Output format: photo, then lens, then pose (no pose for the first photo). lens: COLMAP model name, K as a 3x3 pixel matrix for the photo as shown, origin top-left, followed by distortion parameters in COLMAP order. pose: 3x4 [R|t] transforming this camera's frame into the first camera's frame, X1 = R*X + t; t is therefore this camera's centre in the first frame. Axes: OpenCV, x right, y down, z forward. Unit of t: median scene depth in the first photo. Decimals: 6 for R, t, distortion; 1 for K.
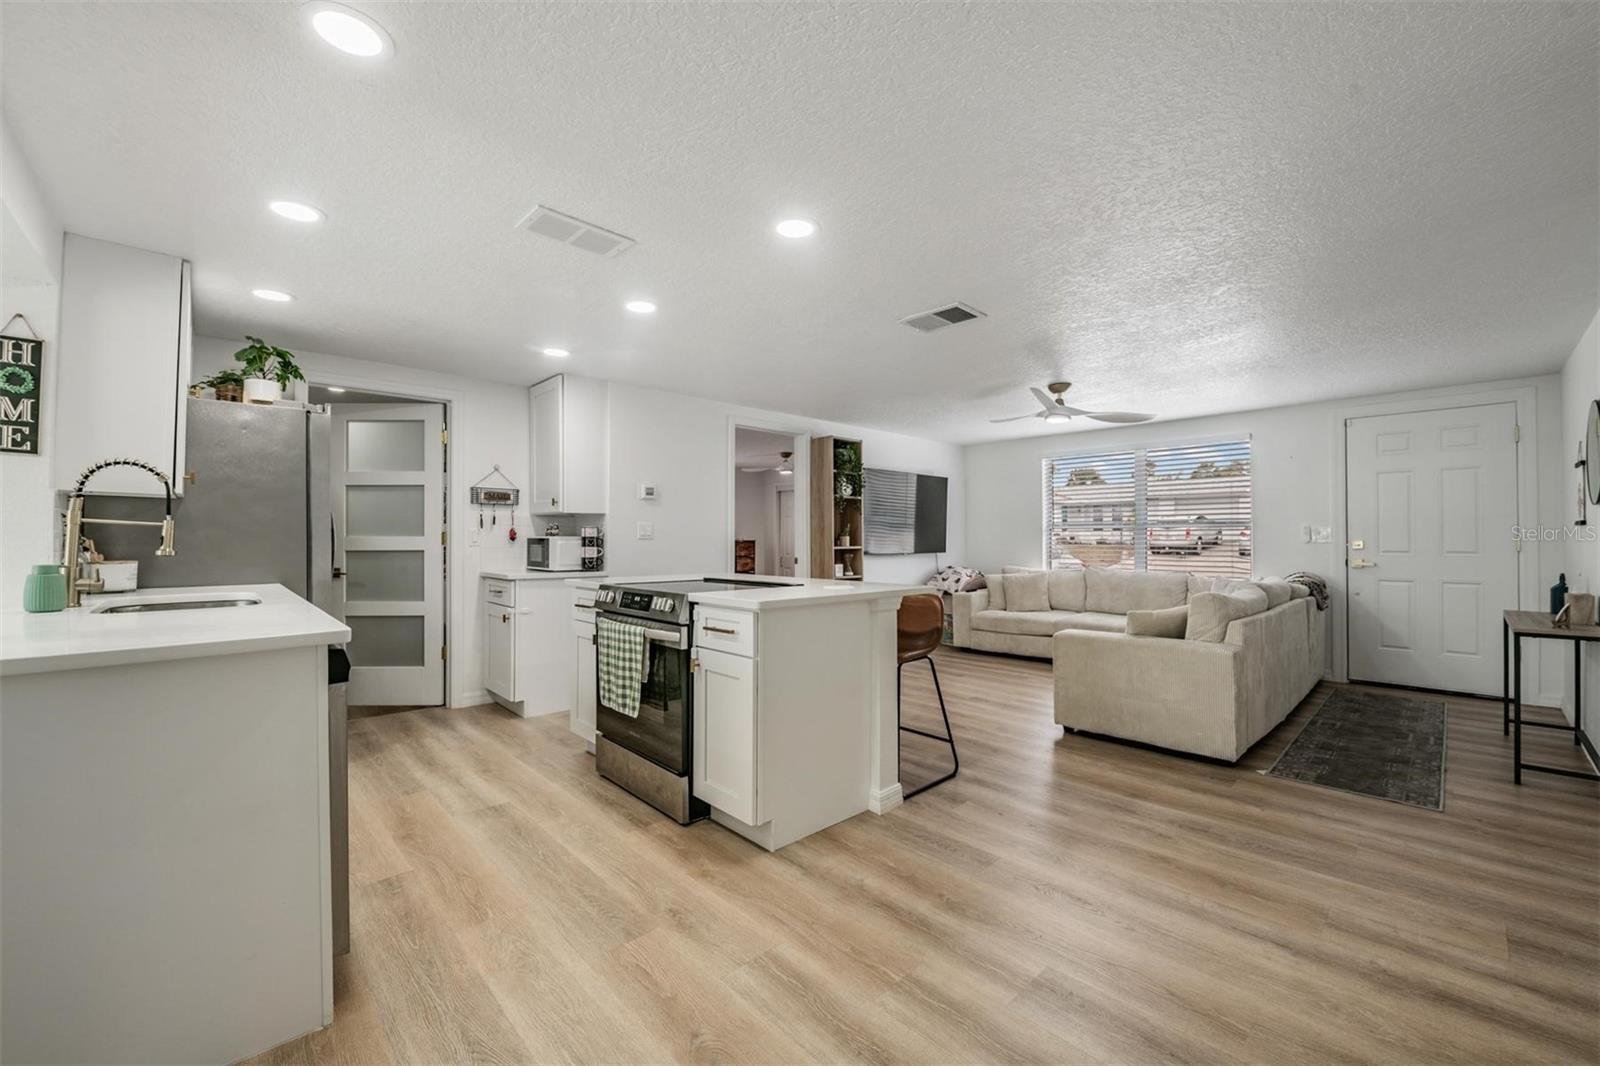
lens RADIAL K [[630.7, 0, 800.0], [0, 630.7, 533.0], [0, 0, 1]] dist [-0.013362, -0.000788]
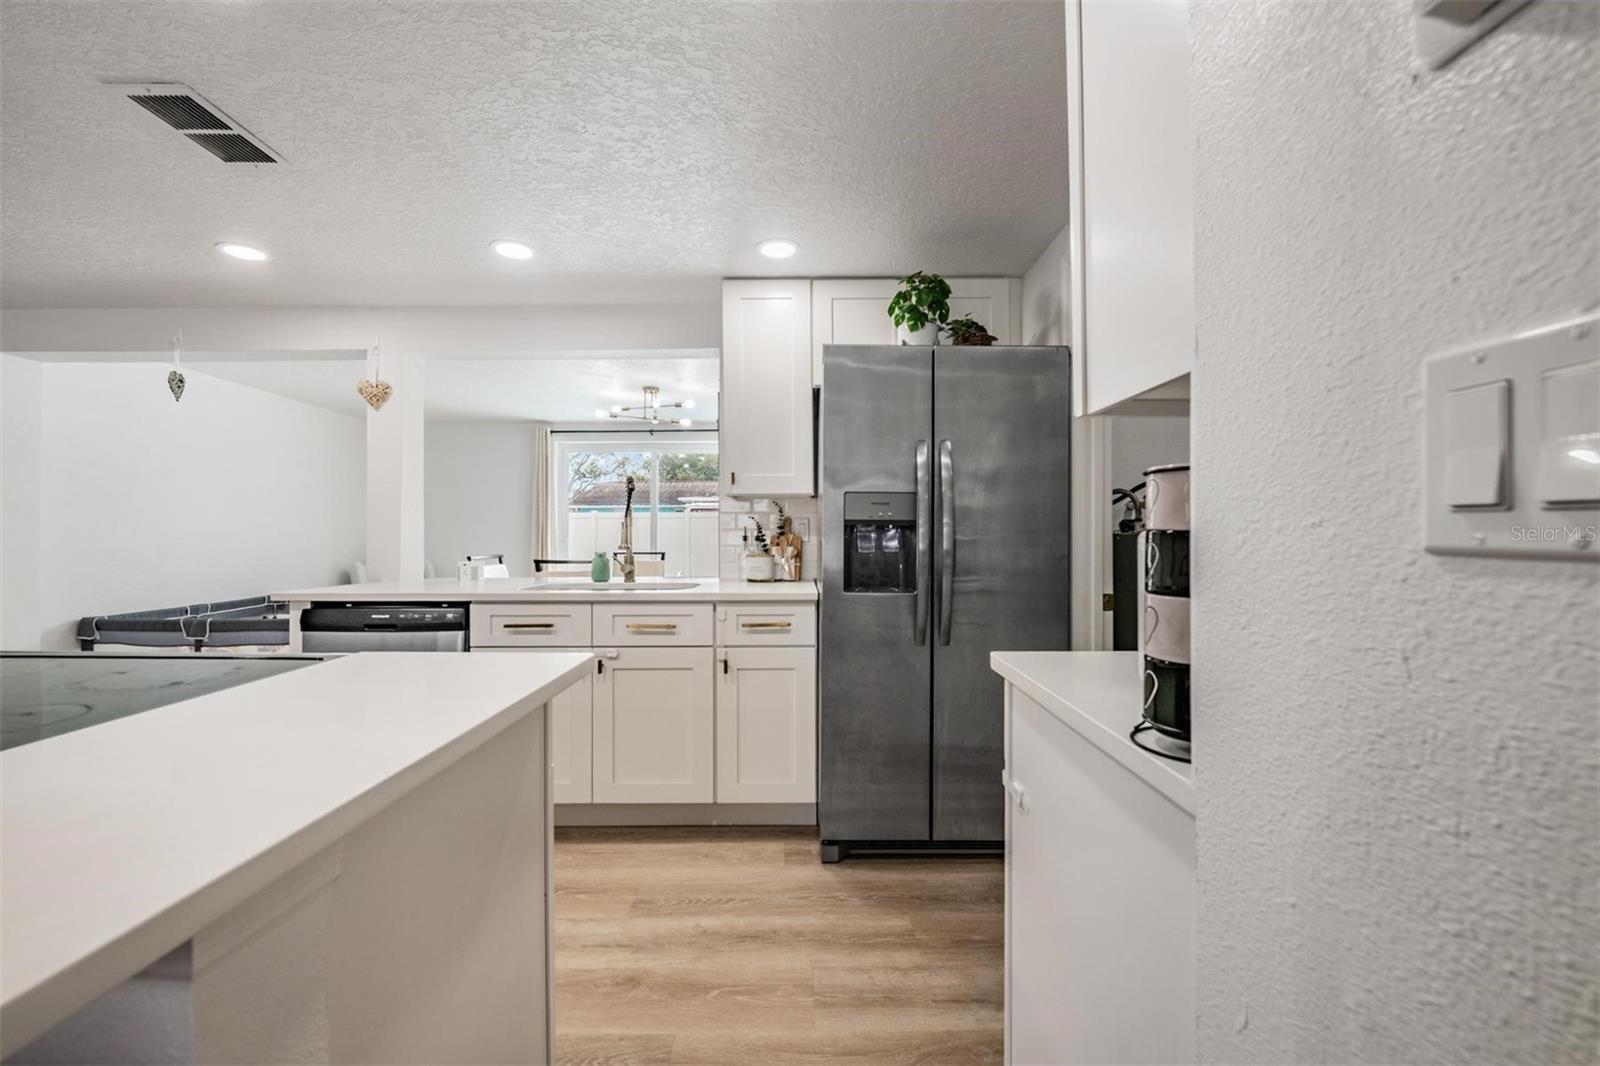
lens RADIAL K [[641.0, 0, 802.3], [0, 641.0, 533.2], [0, 0, 1]] dist [-0.010202, -0.000193]
pose [[-0.681129, 0.001380, -0.732162, -0.175197], [0.008710, 0.999943, -0.006218, 0.008201], [0.732112, -0.010613, -0.681102, 1.229524]]
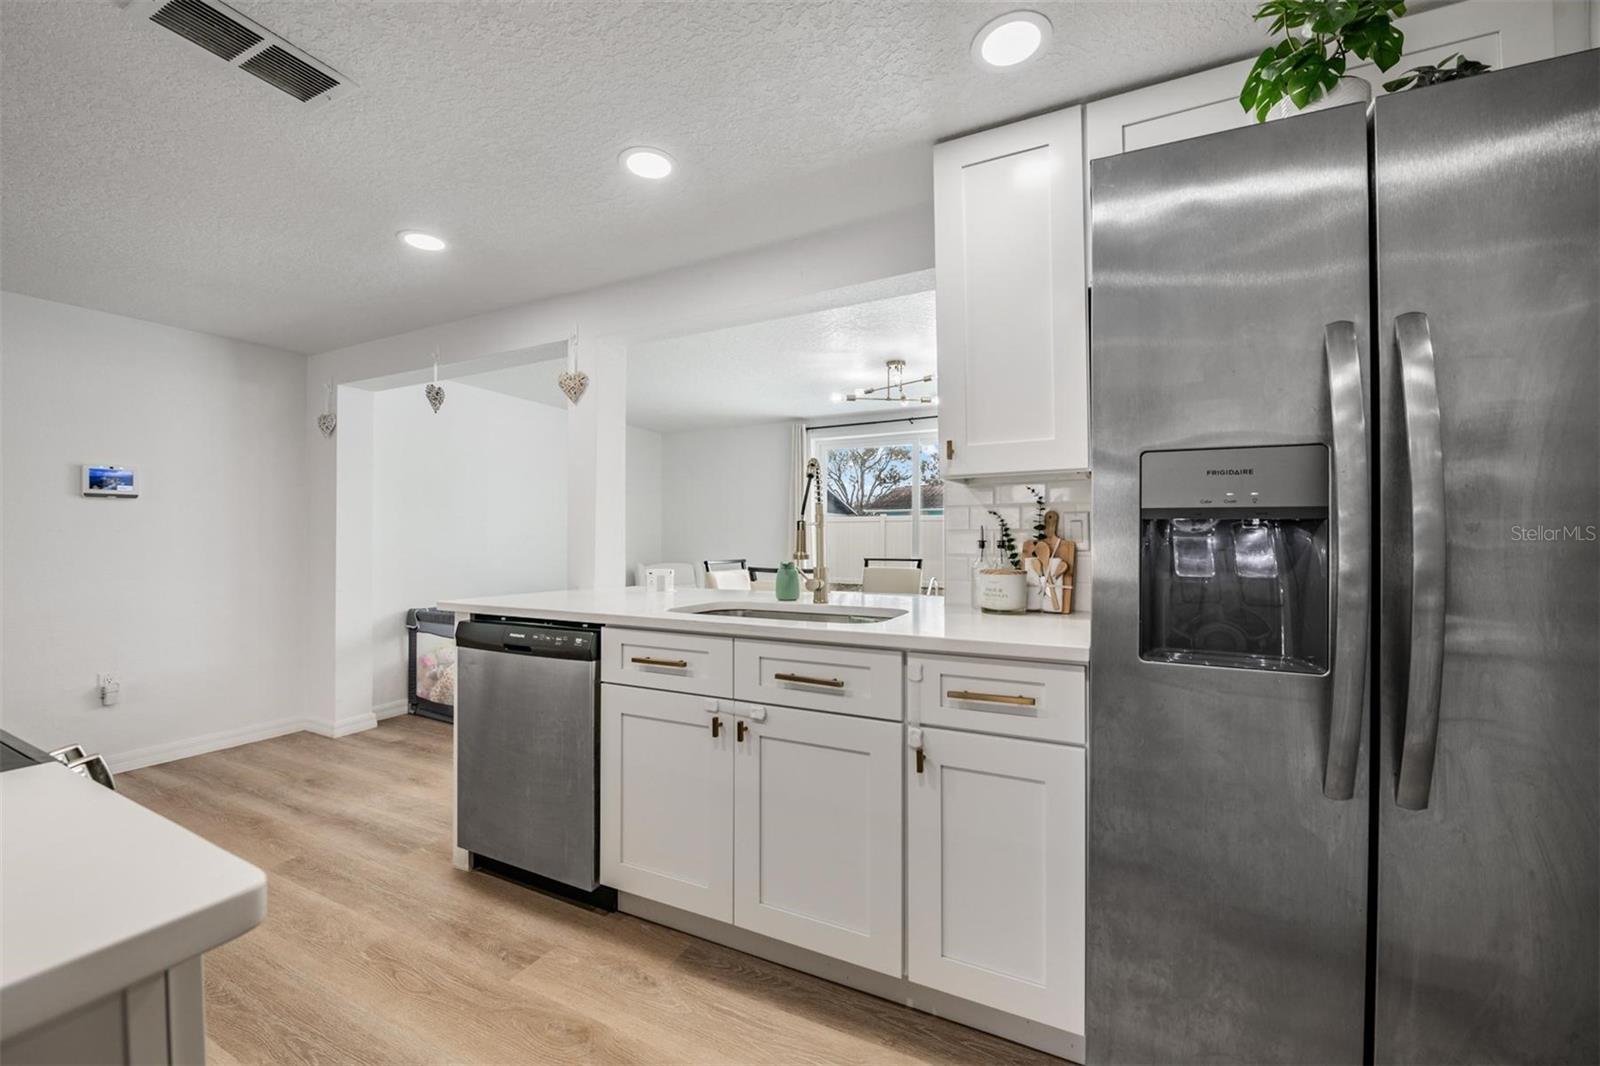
lens RADIAL K [[630.7, 0, 800.0], [0, 630.7, 533.0], [0, 0, 1]] dist [-0.013362, -0.000788]
pose [[-0.939207, 0.000351, -0.343351, -0.399087], [0.005828, 0.999872, -0.014920, 0.006518], [0.343301, -0.016014, -0.939089, 1.063347]]
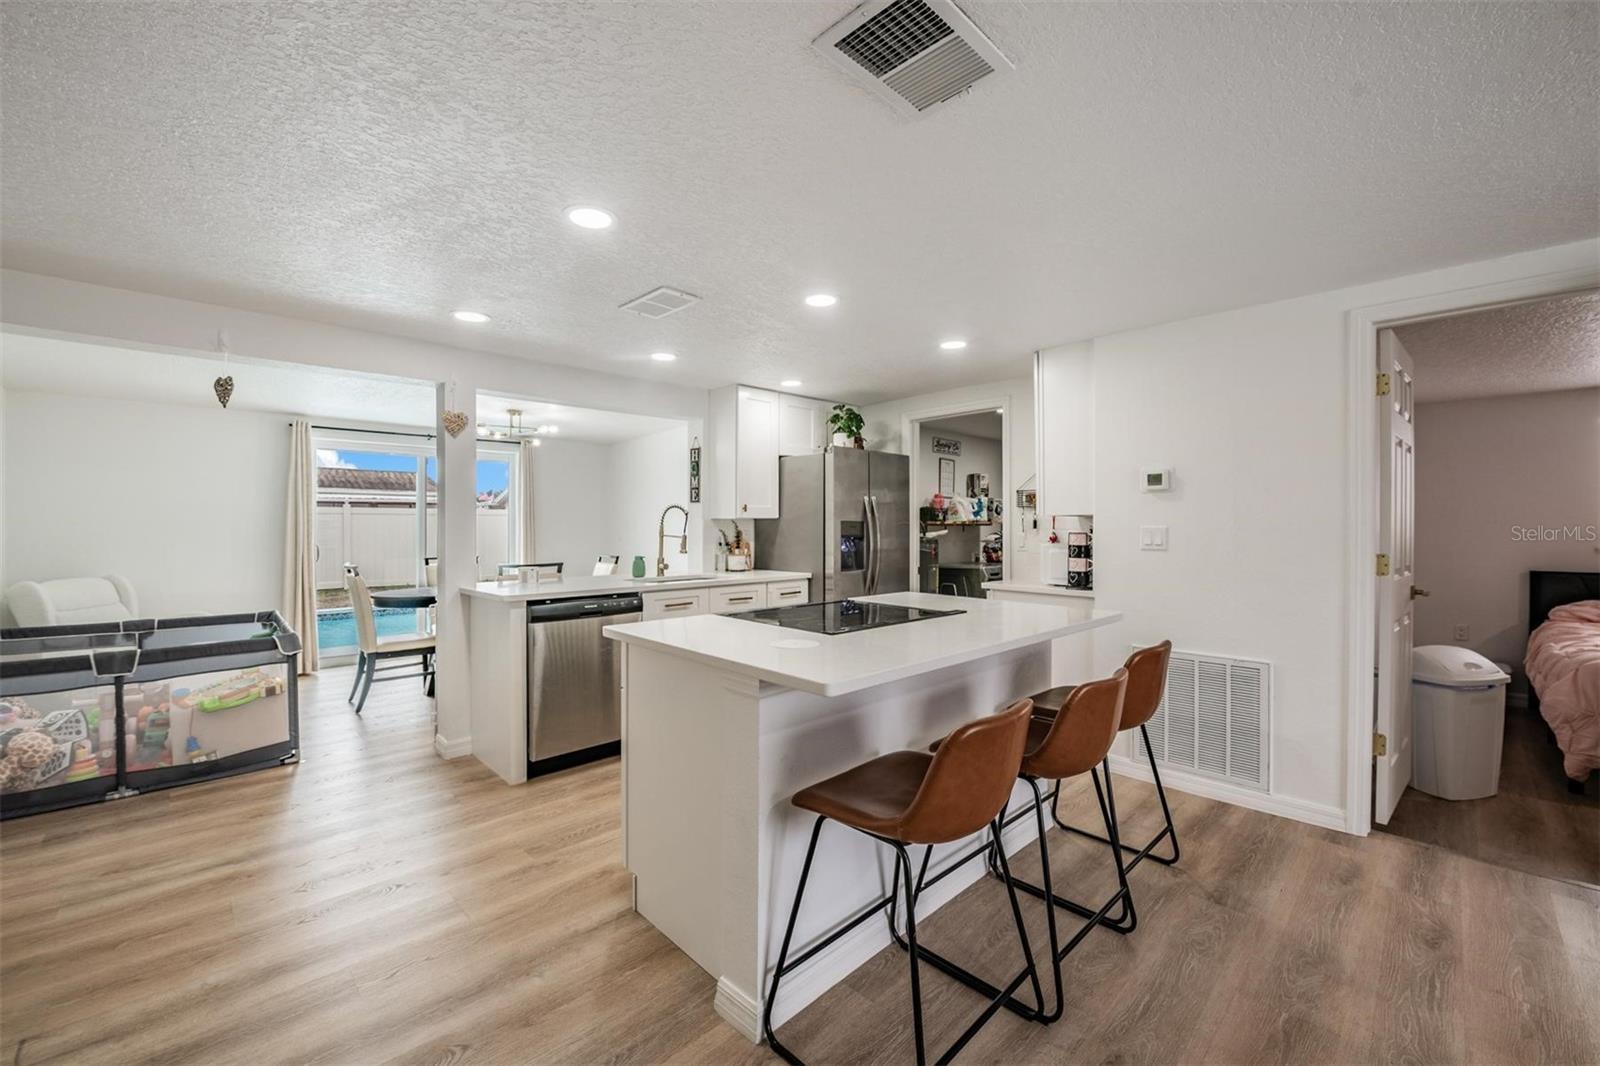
lens RADIAL K [[634.8, 0, 803.7], [0, 634.8, 531.6], [0, 0, 1]] dist [-0.013811, -0.000597]
pose [[0.012448, 0.007883, -0.999891, 0.533333], [0.010729, 0.999910, 0.008016, -0.024256], [0.999865, -0.010828, 0.012362, 0.767737]]
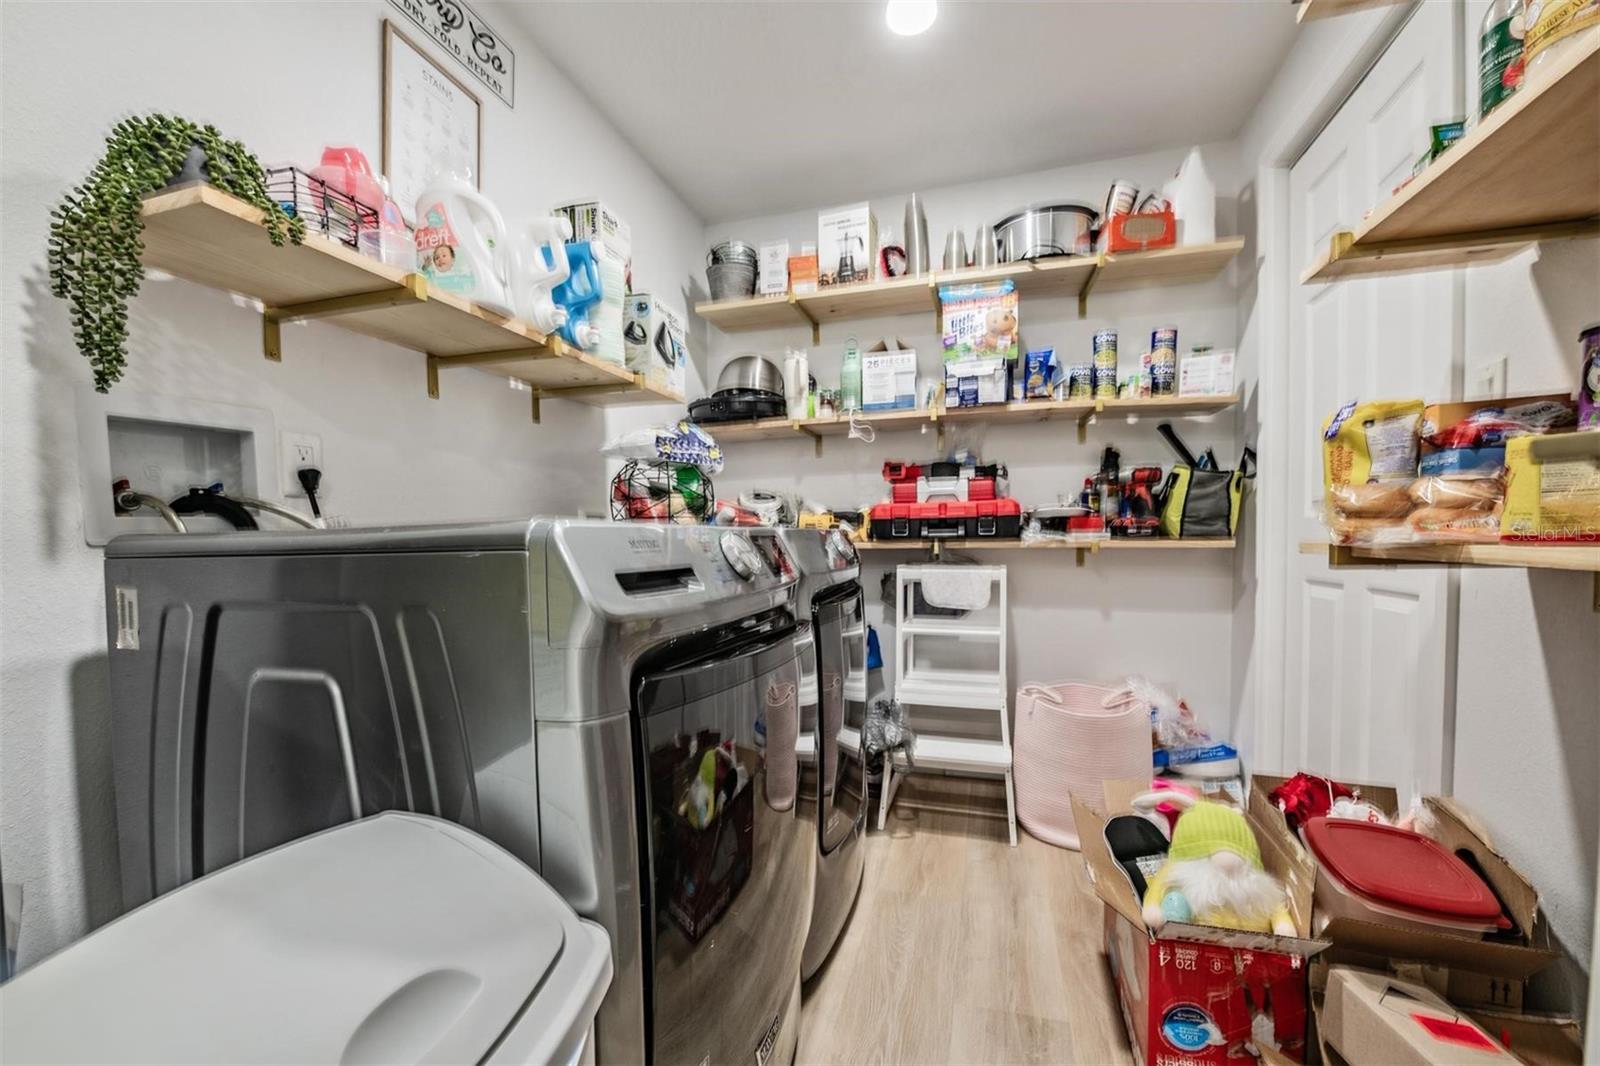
lens RADIAL K [[640.1, 0, 805.3], [0, 640.1, 560.0], [0, 0, 1]] dist [-0.011300, -0.000302]
pose [[0.505637, 0.028387, -0.862279, -0.801170], [0.017731, 0.998906, 0.043282, 0.084800], [0.862564, -0.037175, 0.504580, 1.187920]]
